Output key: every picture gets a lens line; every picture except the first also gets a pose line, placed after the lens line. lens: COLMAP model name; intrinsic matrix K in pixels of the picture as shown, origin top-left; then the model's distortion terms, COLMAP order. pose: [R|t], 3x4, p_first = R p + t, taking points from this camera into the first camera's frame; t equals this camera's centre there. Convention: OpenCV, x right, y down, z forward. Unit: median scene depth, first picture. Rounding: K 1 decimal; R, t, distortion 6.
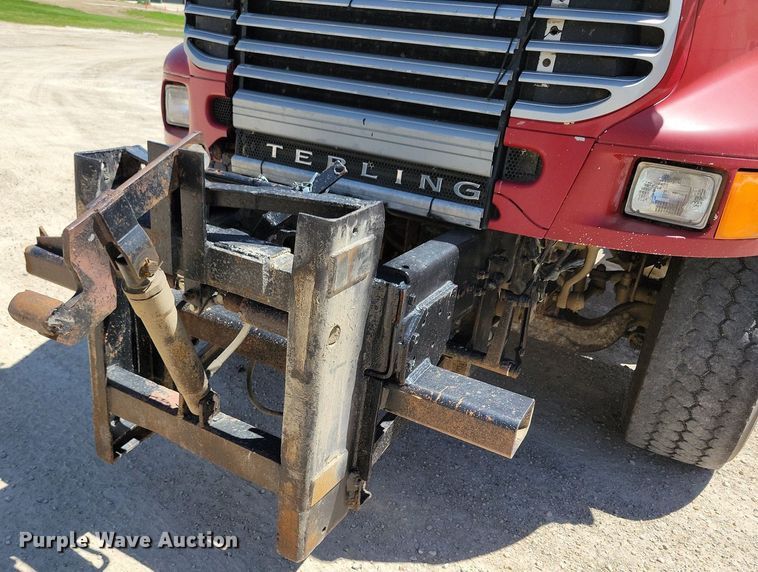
lens RADIAL K [[634.9, 0, 348.5], [0, 634.9, 328.3], [0, 0, 1]] dist [0.035807, -0.017097]
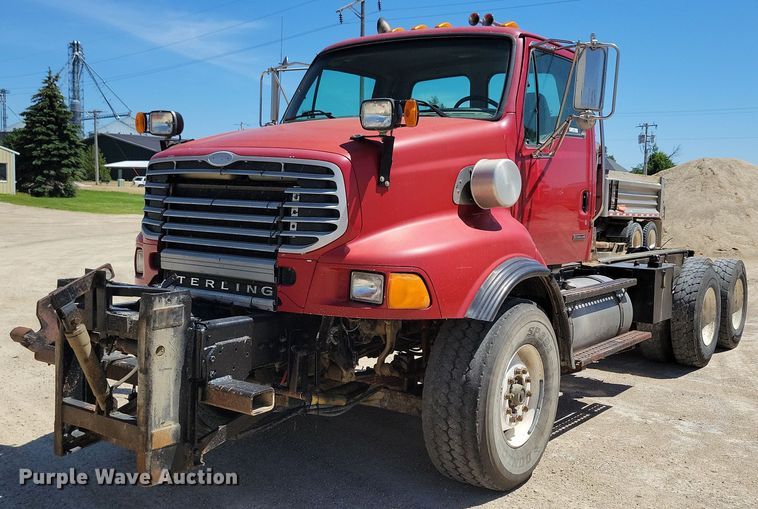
lens RADIAL K [[791.1, 0, 435.3], [0, 791.1, 253.5], [0, 0, 1]] dist [0.006616, 0.000962]
pose [[0.997404, -0.051484, -0.050352, 0.858672], [0.029966, 0.932512, -0.359893, 0.565366], [0.065482, 0.357450, 0.931634, -1.242048]]
